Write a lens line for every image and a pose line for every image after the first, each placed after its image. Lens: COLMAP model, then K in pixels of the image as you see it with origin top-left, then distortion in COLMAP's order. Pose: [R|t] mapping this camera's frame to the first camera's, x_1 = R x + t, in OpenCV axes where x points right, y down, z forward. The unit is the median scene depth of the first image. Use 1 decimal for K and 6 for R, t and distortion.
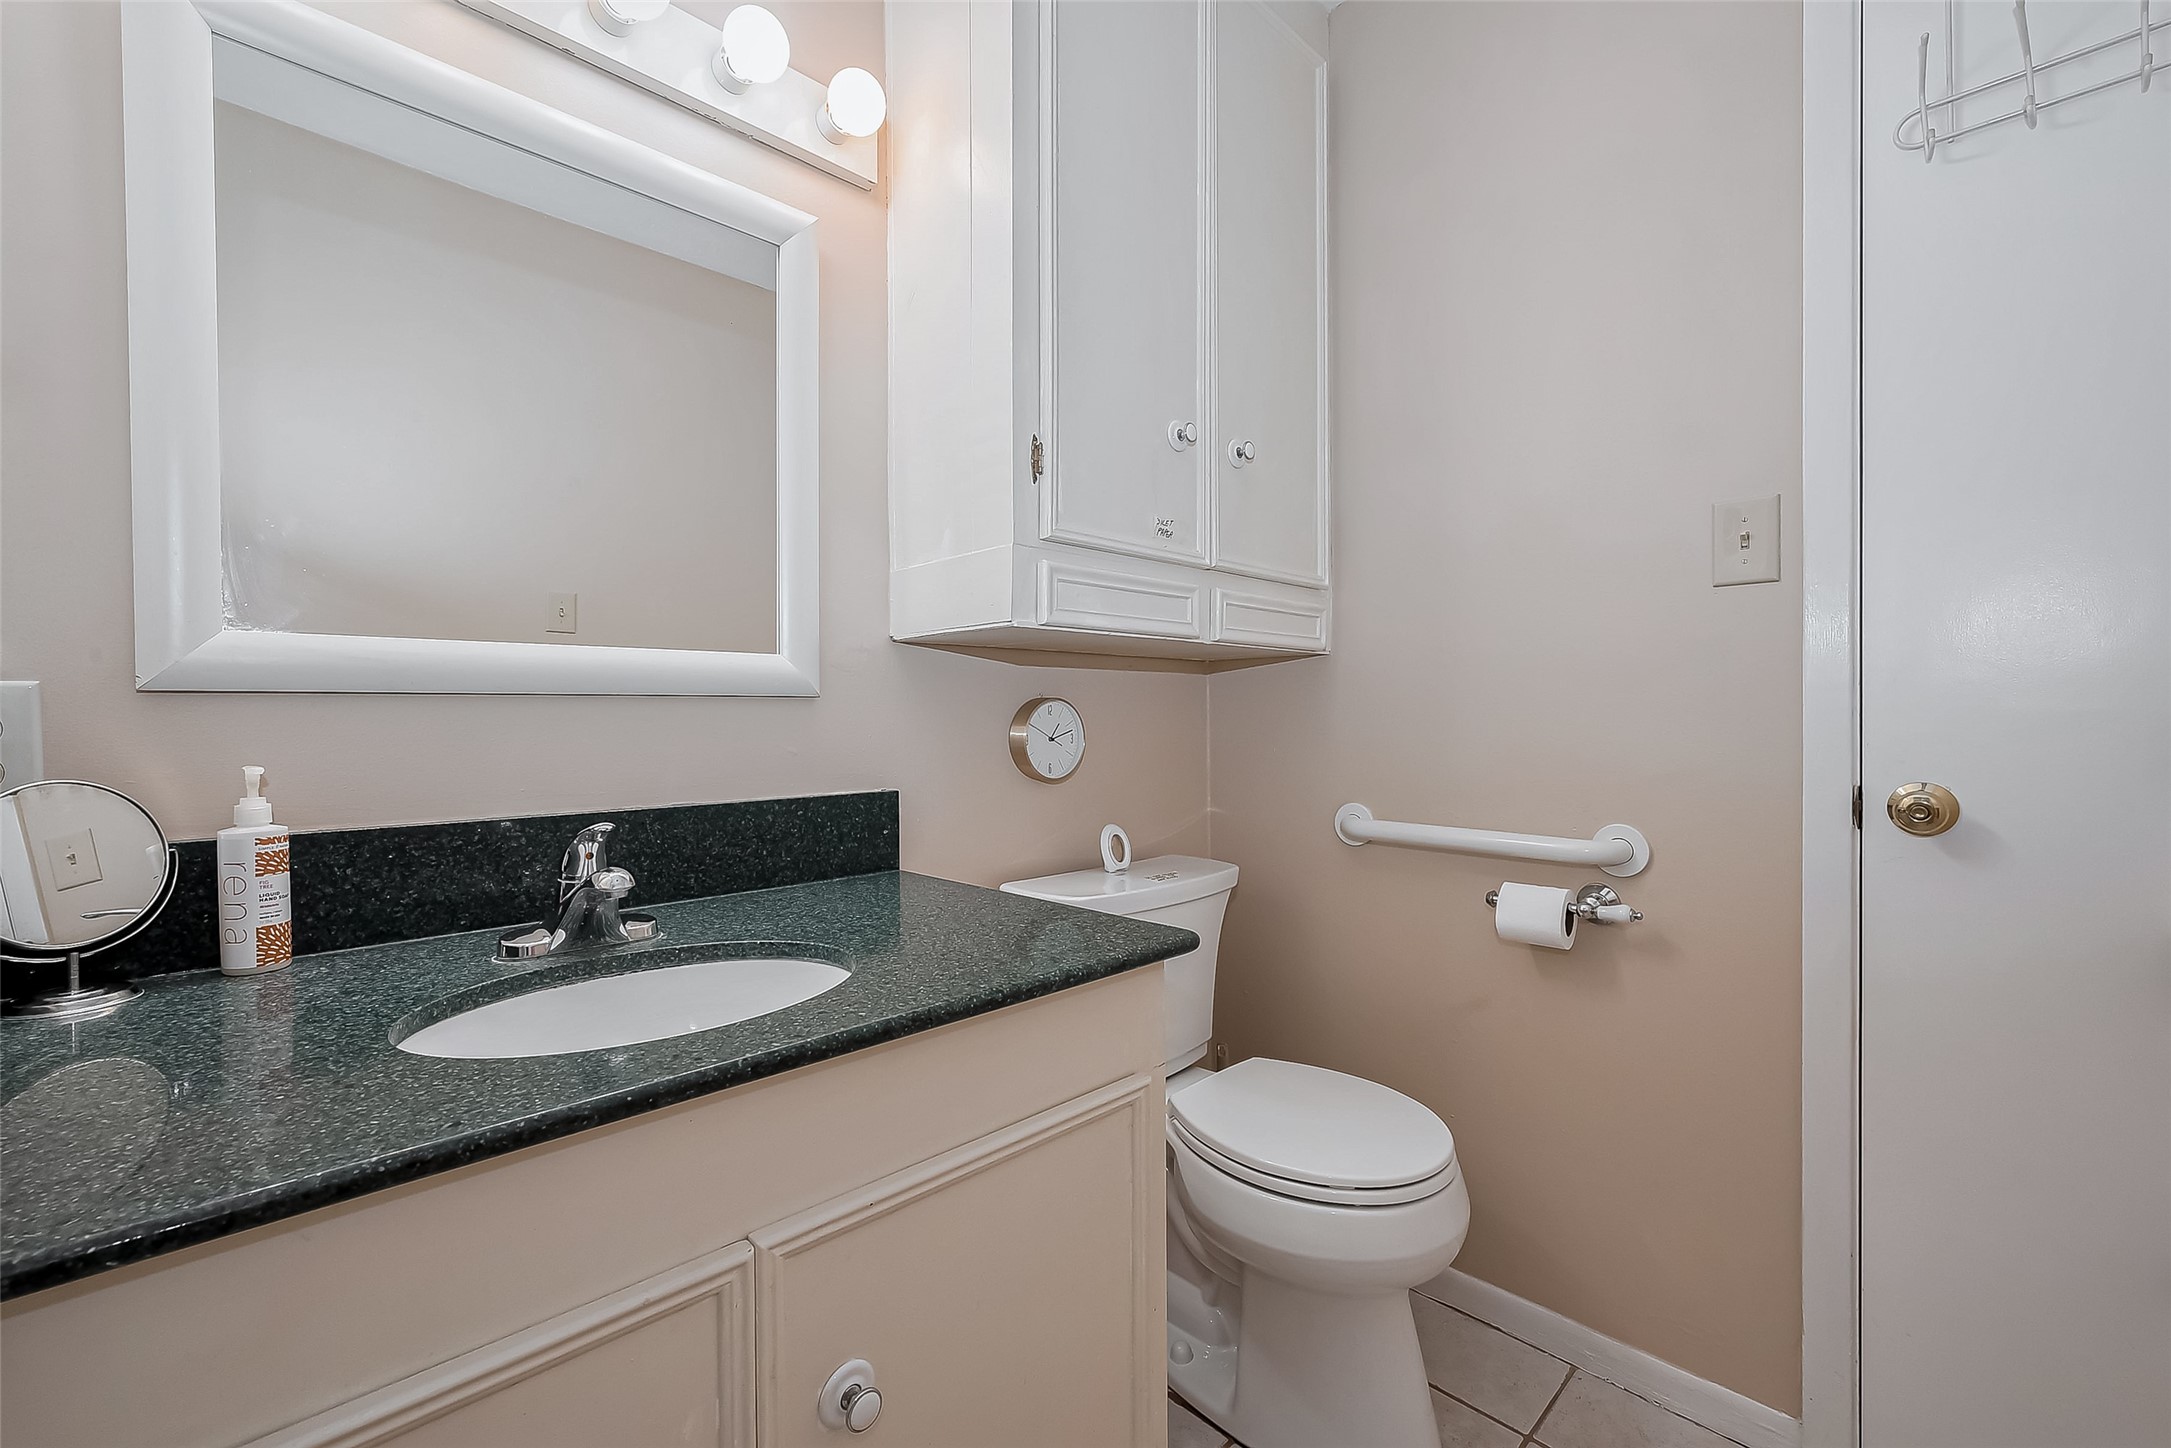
lens RADIAL K [[926.4, 0, 1084.6], [0, 926.4, 722.4], [0, 0, 1]] dist [-0.000451, -0.000046]
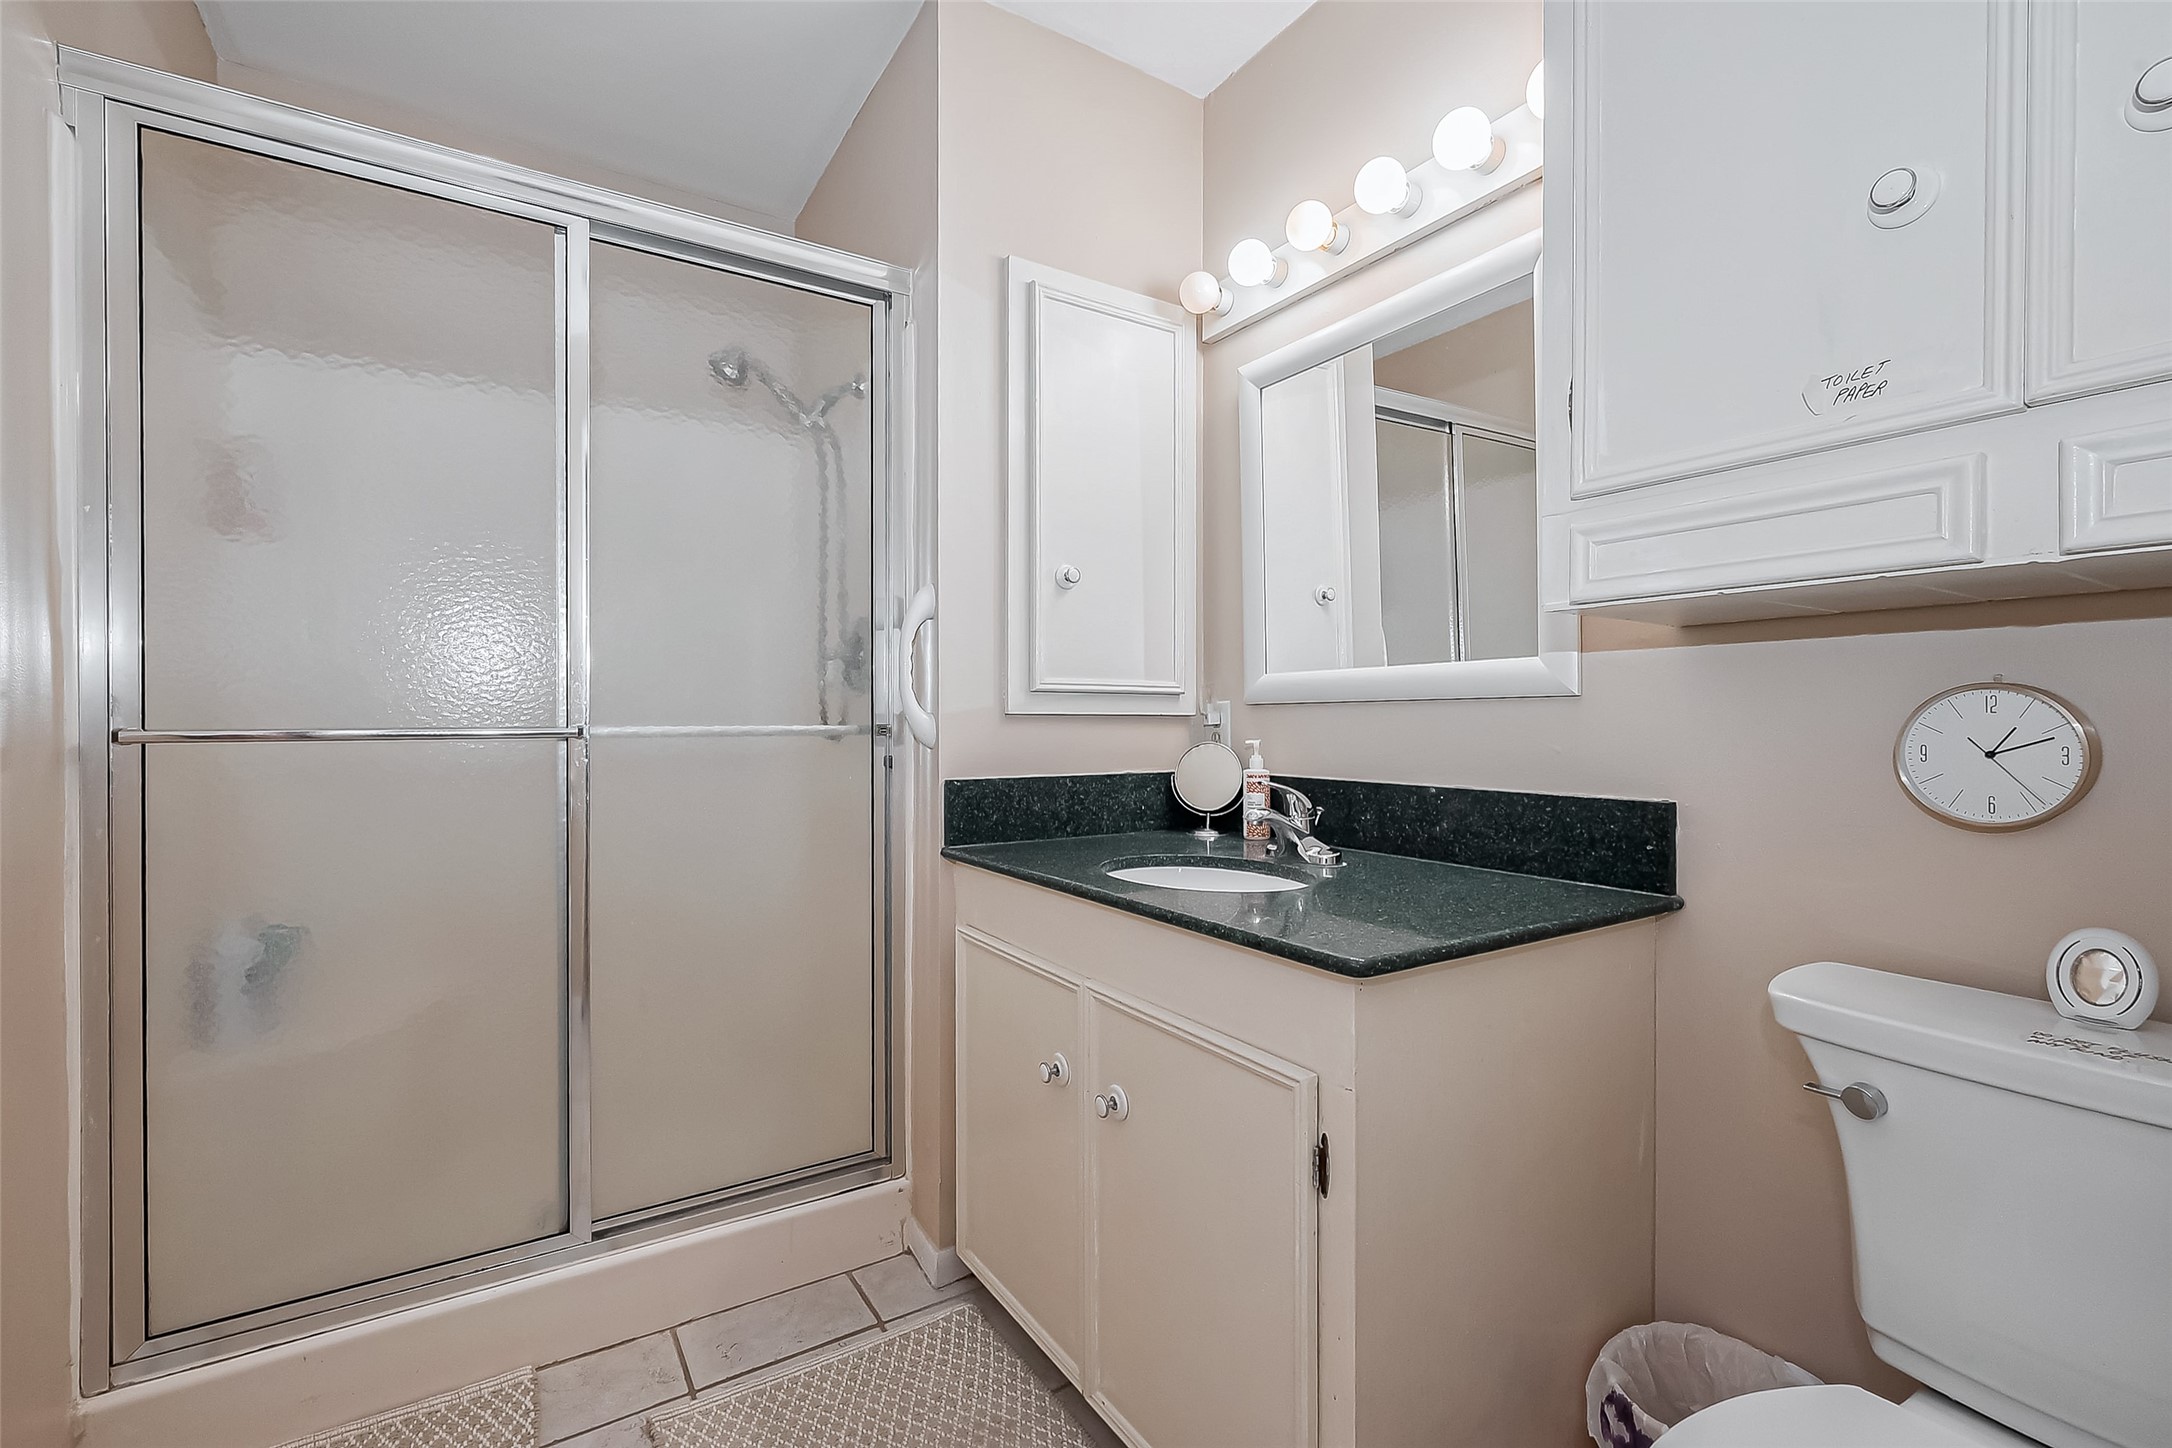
lens RADIAL K [[931.2, 0, 1082.6], [0, 931.2, 721.8], [0, 0, 1]] dist [-0.003350, -0.000227]
pose [[-0.216943, 0.012250, -0.976107, 0.810848], [0.001385, 0.999924, 0.012241, -0.012405], [0.976183, 0.001304, -0.216943, 0.721171]]
